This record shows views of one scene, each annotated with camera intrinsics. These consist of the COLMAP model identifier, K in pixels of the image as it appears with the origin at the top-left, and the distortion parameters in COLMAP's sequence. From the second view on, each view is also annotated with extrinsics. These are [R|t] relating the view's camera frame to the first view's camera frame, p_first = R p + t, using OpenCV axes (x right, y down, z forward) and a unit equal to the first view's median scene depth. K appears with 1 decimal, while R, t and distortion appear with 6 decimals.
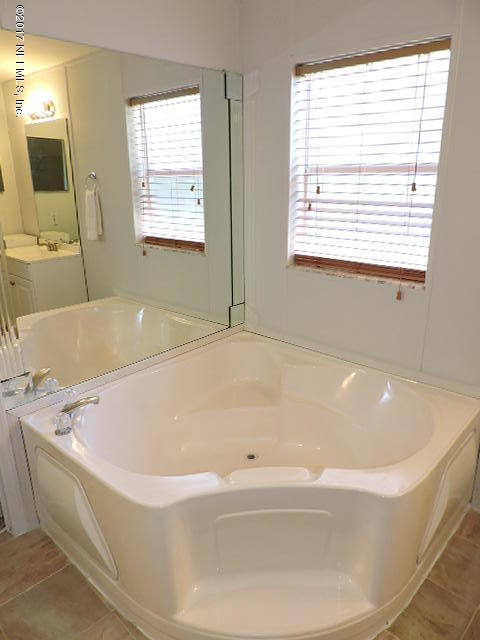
lens RADIAL K [[457.0, 0, 240.0], [0, 457.0, 320.0], [0, 0, 1]] dist [-0.017797, -0.000731]
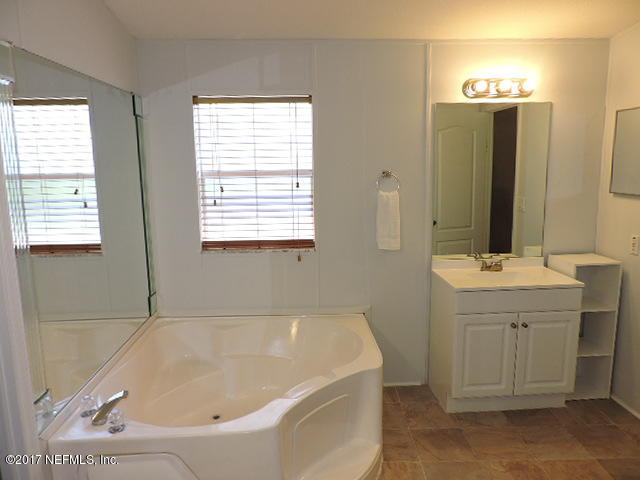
lens RADIAL K [[457.0, 0, 322.5], [0, 457.0, 243.2], [0, 0, 1]] dist [-0.017797, -0.000731]
pose [[0.711388, -0.117453, 0.692915, -0.508778], [0.218591, 0.974012, -0.059319, 0.001090], [-0.667940, 0.193664, 0.718575, -0.080439]]
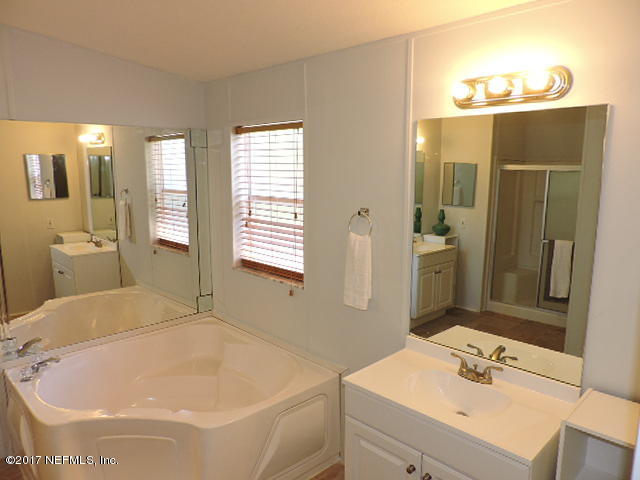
lens RADIAL K [[457.0, 0, 322.5], [0, 457.0, 243.2], [0, 0, 1]] dist [-0.017797, -0.000731]
pose [[0.997701, 0.024219, -0.063299, 0.450905], [-0.033070, 0.989204, -0.142763, -0.007114], [0.059158, 0.144528, 0.987731, -0.306895]]
